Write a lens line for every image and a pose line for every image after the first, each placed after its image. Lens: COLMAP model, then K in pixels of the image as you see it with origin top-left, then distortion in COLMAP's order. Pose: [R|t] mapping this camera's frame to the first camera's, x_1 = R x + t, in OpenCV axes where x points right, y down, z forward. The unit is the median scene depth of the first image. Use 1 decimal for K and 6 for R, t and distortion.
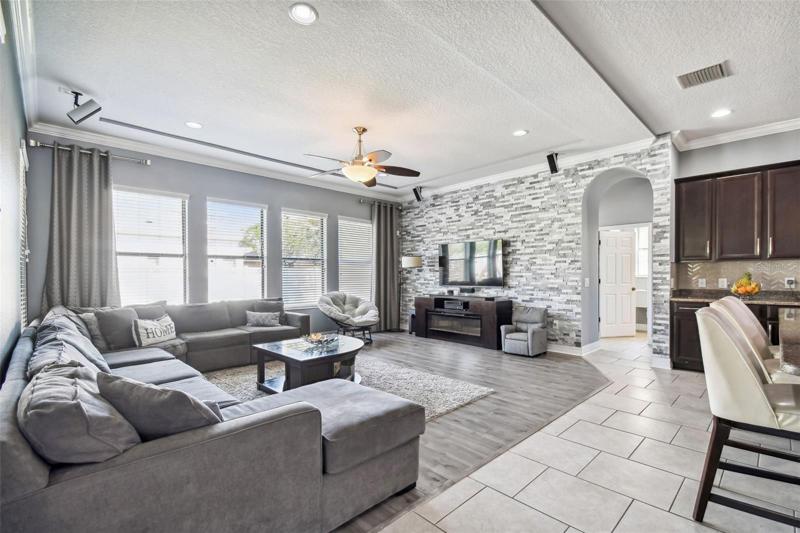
lens RADIAL K [[365.7, 0, 393.0], [0, 365.7, 286.9], [0, 0, 1]] dist [-0.005664, -0.008400]
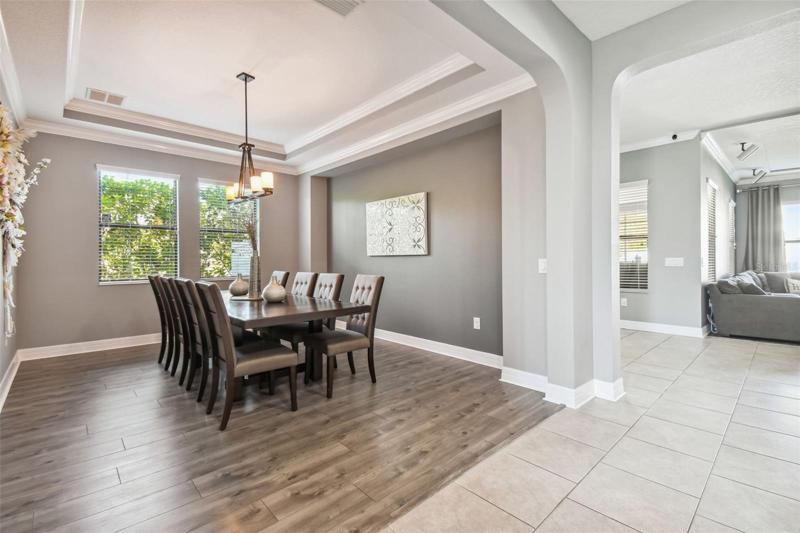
lens RADIAL K [[365.7, 0, 401.3], [0, 365.7, 260.0], [0, 0, 1]] dist [-0.005664, -0.008400]
pose [[-0.008584, 0.004676, -0.999952, 1.133507], [-0.022355, 0.999738, 0.004867, 0.032240], [0.999713, 0.022396, -0.008477, -0.944321]]
